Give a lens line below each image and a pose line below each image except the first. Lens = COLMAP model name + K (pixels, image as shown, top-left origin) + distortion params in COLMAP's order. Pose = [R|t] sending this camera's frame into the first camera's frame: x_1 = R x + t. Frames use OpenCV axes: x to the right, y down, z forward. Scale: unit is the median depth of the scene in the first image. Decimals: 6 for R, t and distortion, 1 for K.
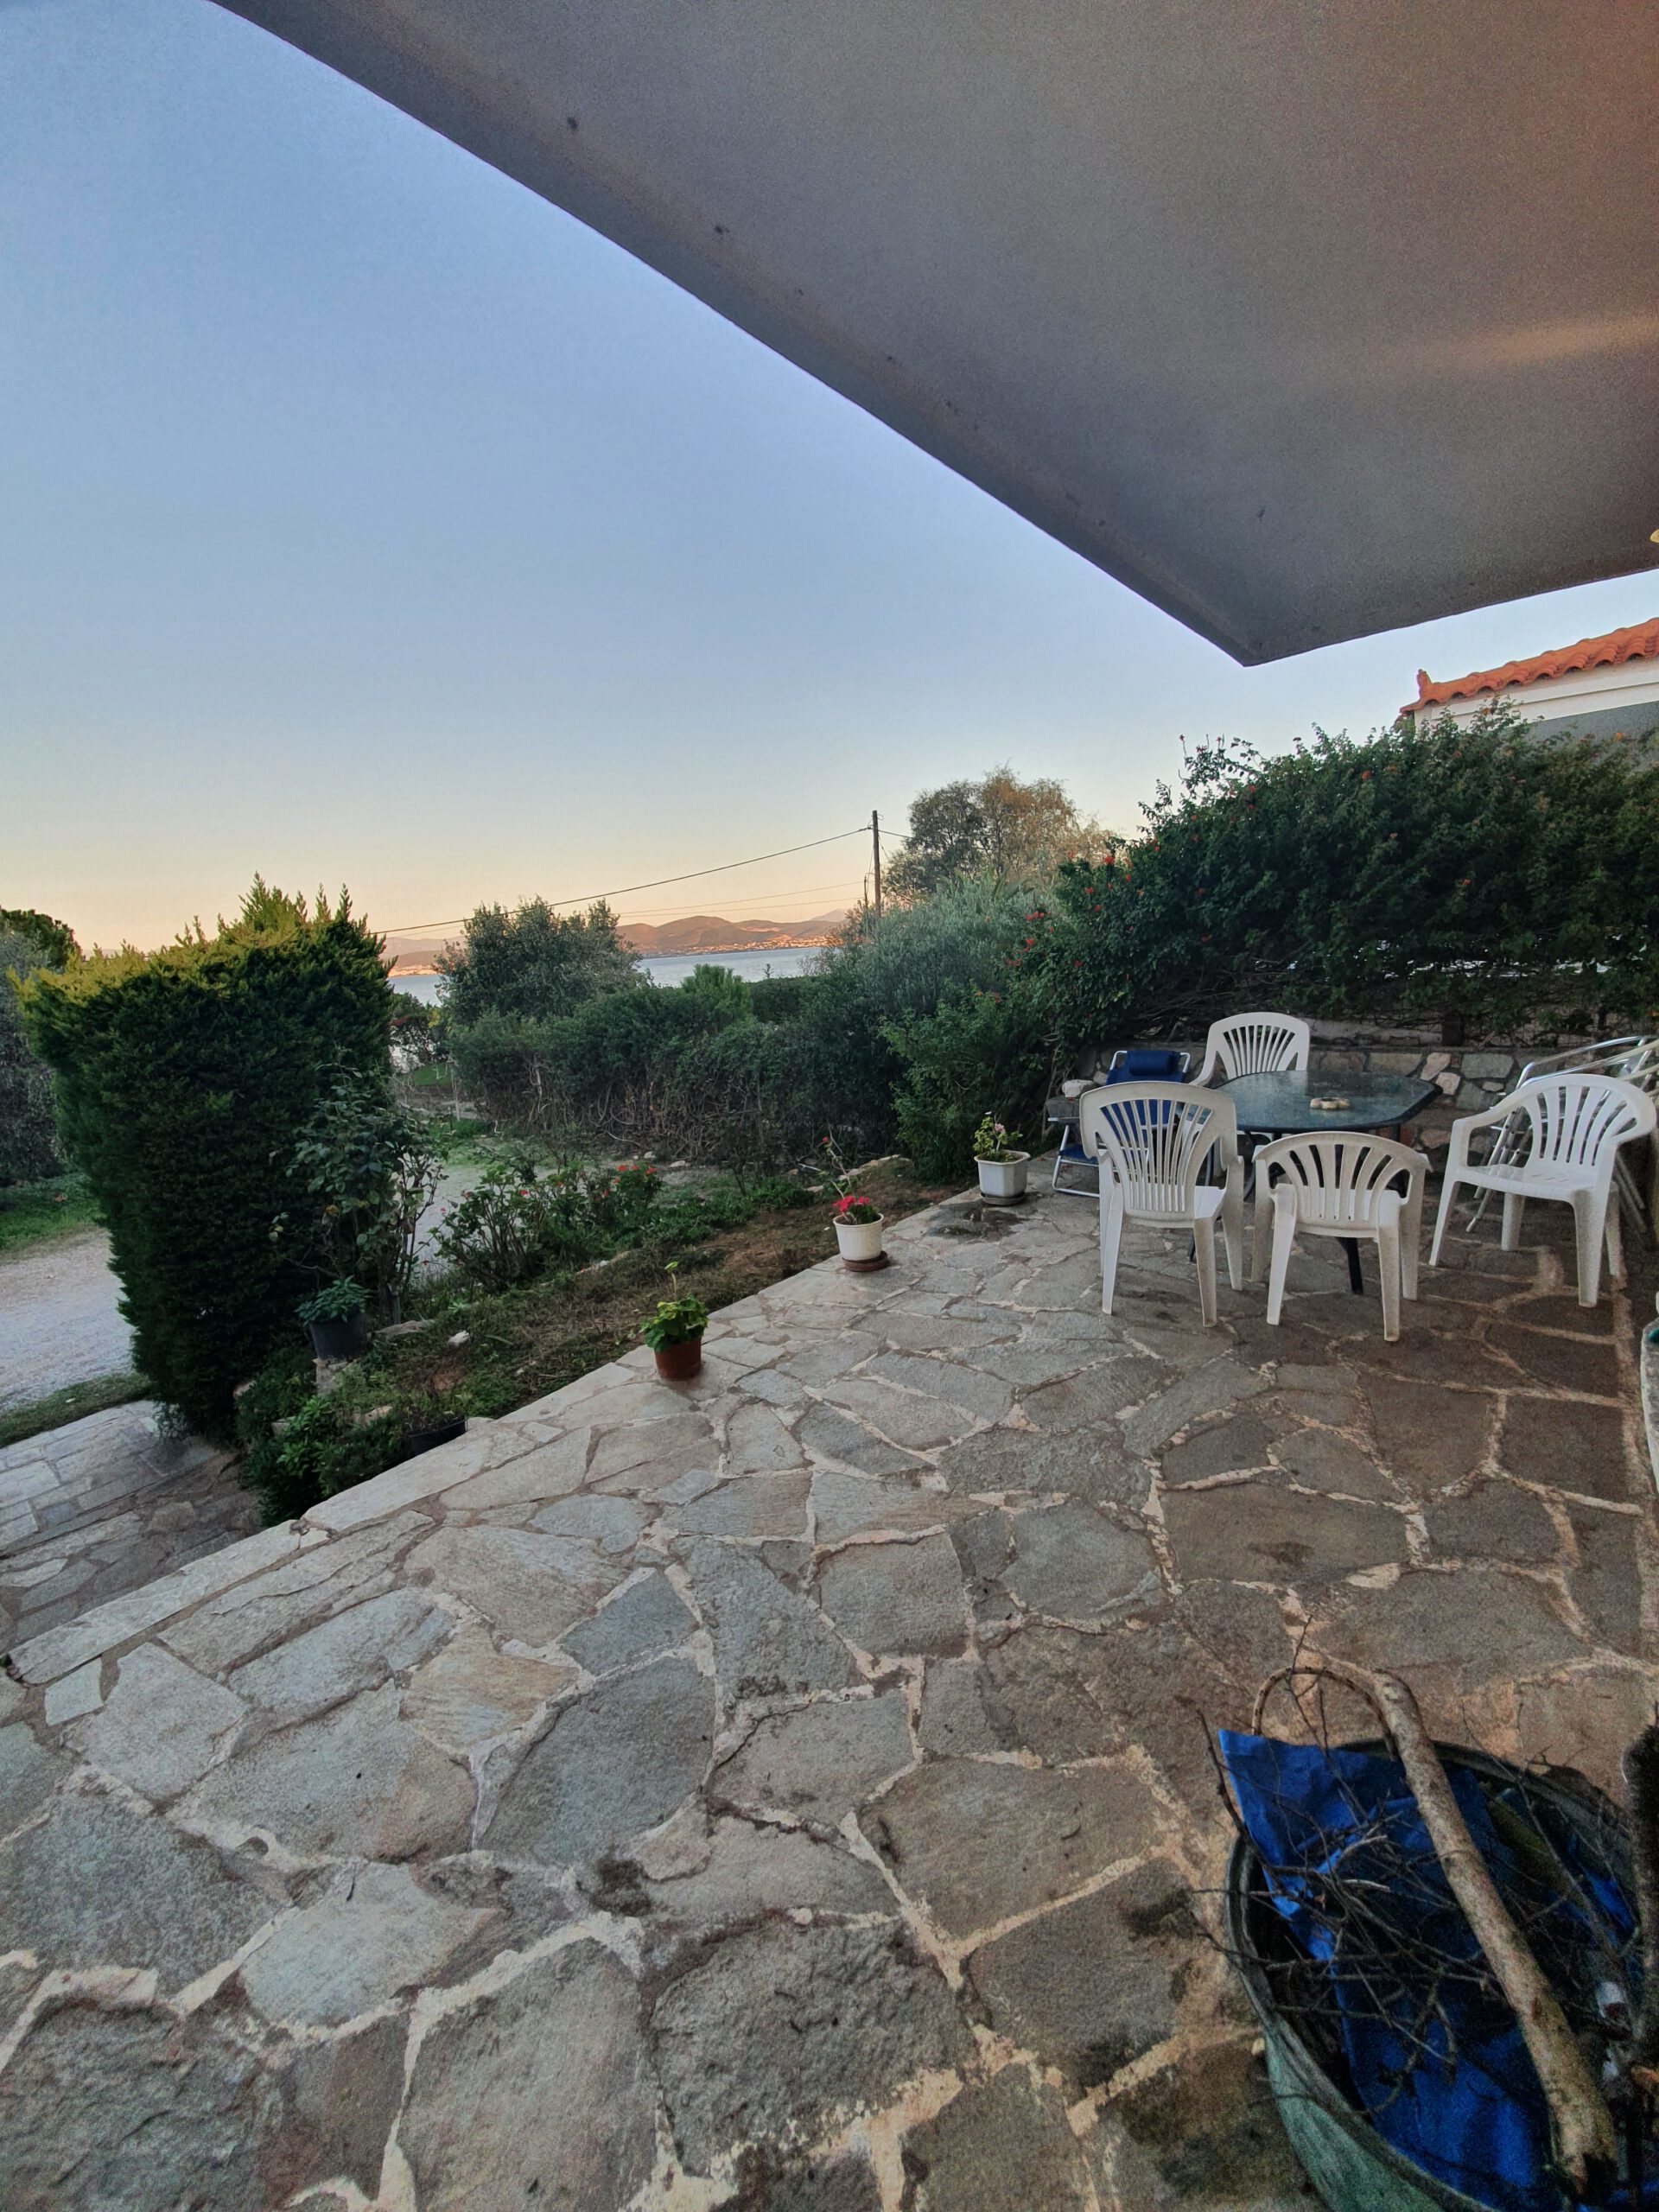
lens RADIAL K [[872.5, 0, 836.3], [0, 872.5, 1111.5], [0, 0, 1]] dist [0.012835, -0.016082]
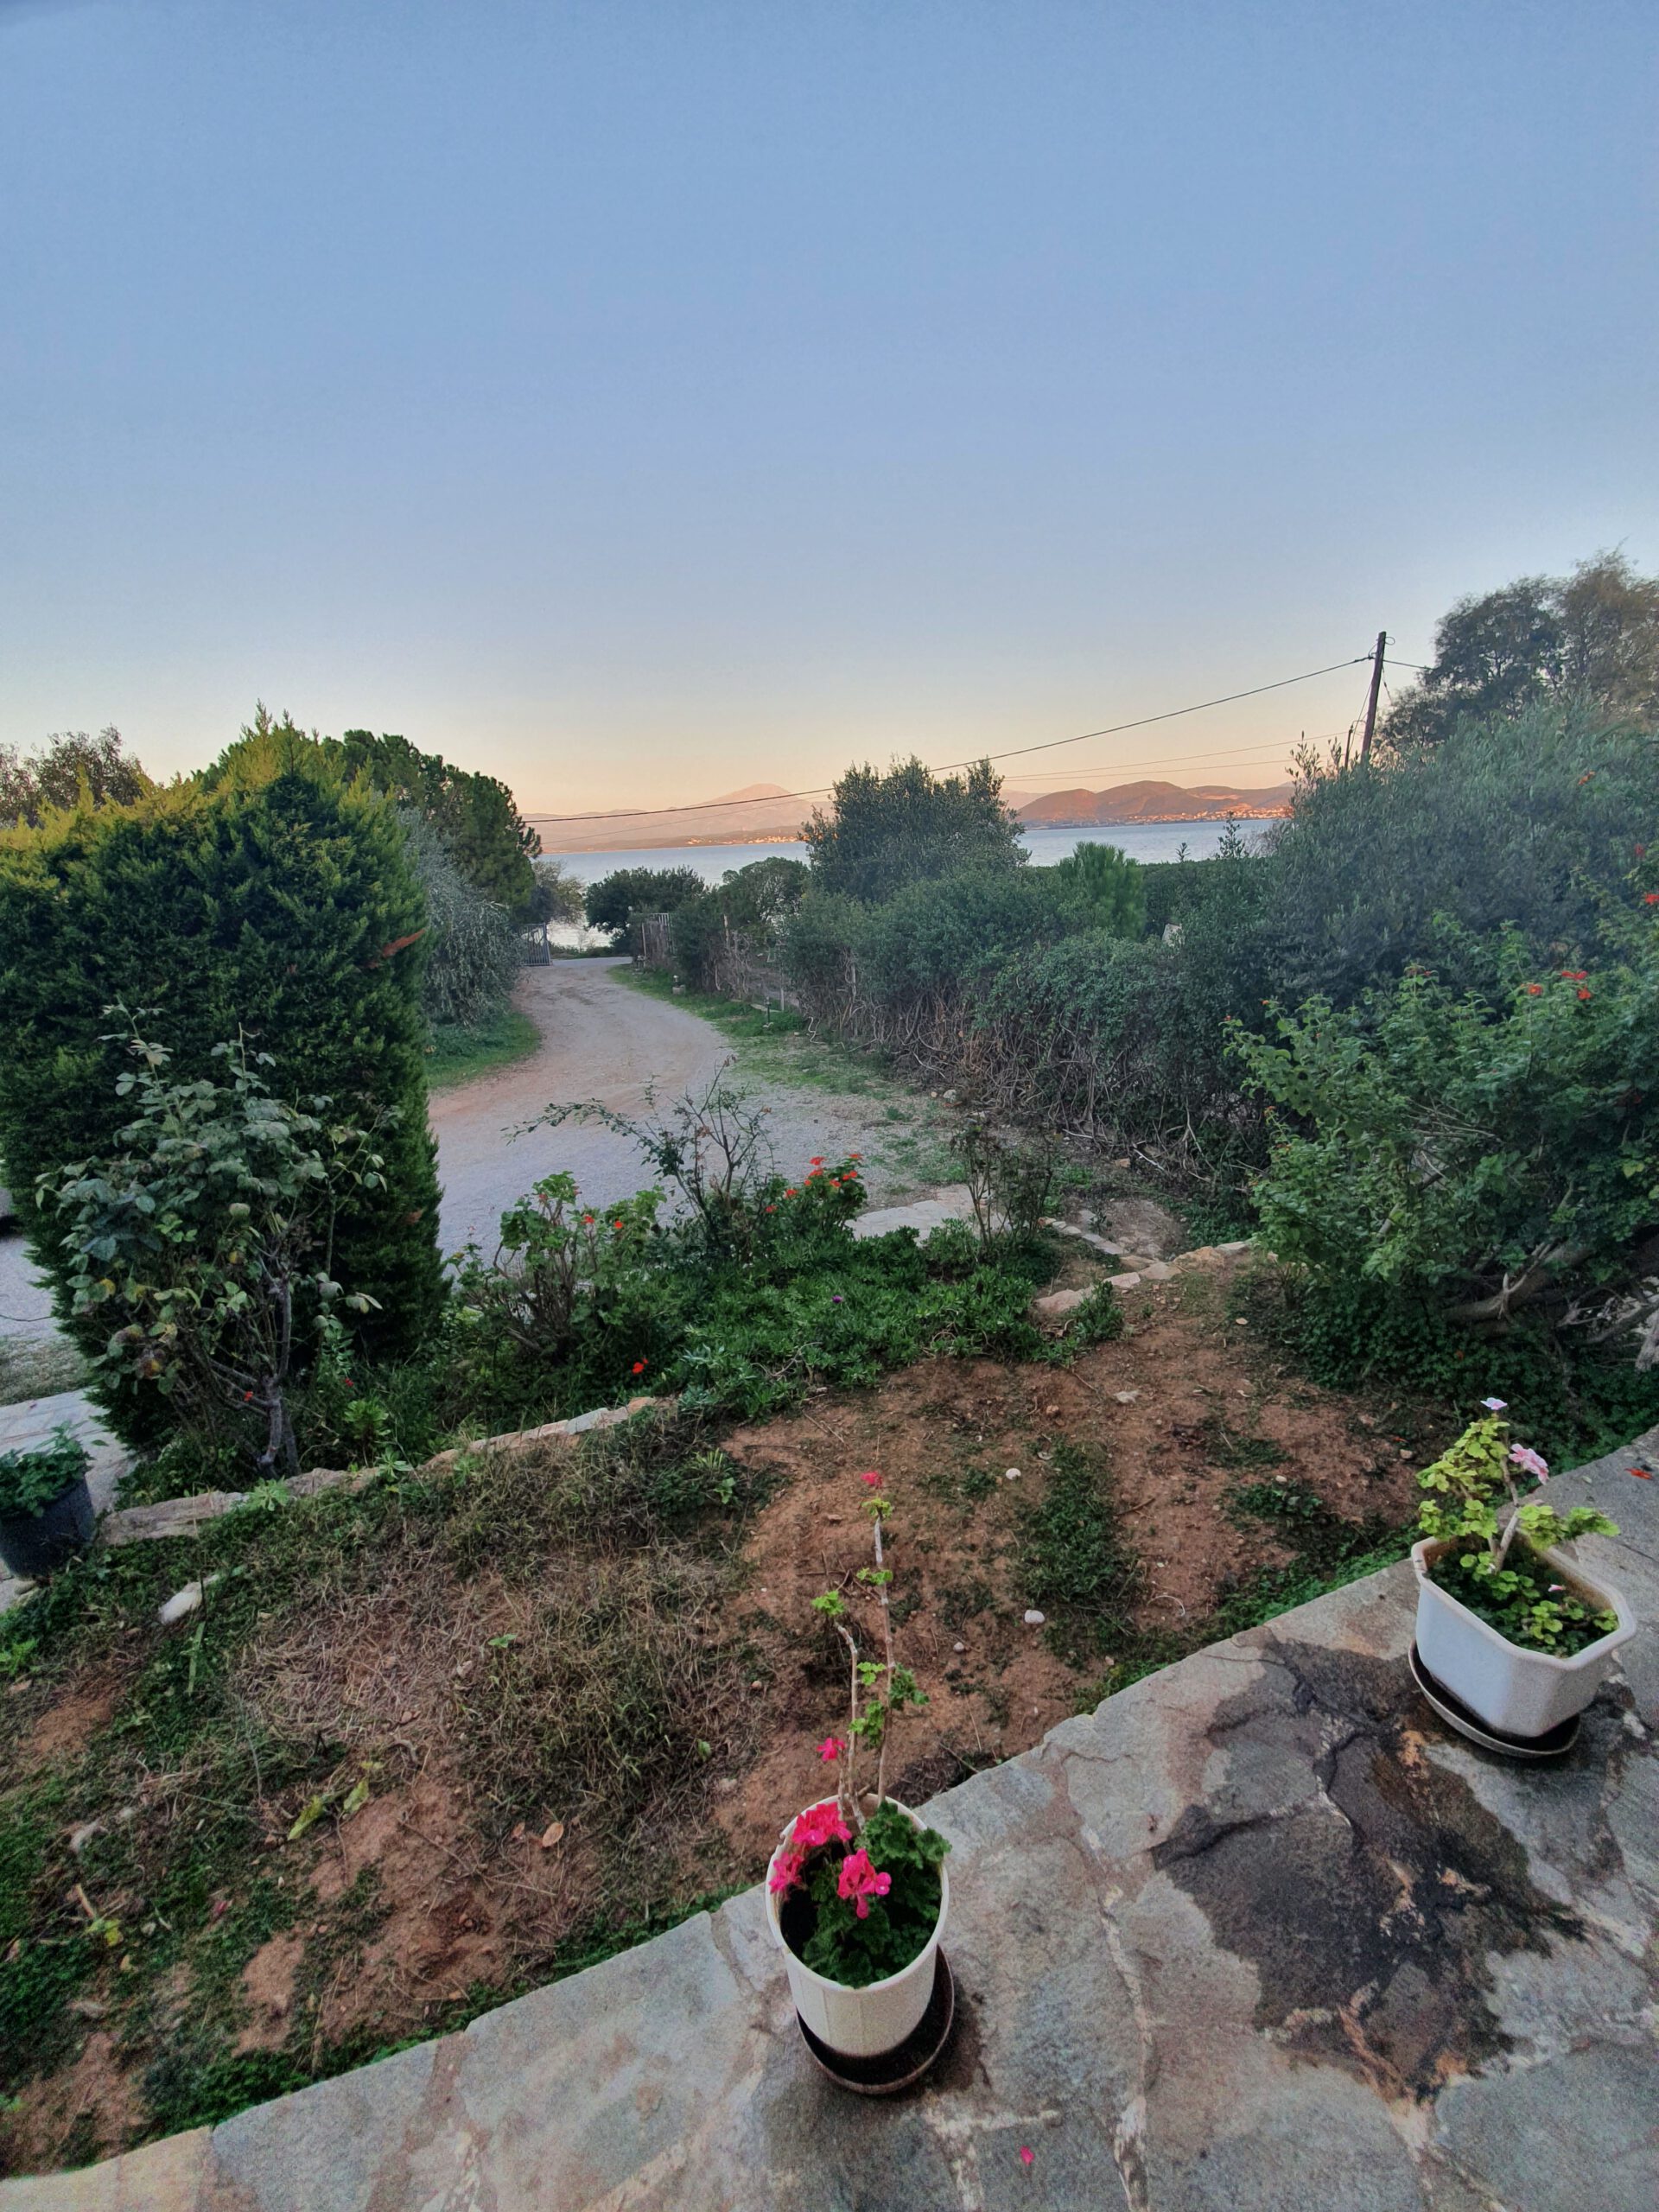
lens RADIAL K [[872.5, 0, 836.3], [0, 872.5, 1111.5], [0, 0, 1]] dist [0.012835, -0.016082]
pose [[0.890665, 0.162448, -0.424649, 0.019413], [-0.100998, 0.981347, 0.163577, -0.032381], [0.443301, -0.102804, 0.890458, 0.154202]]
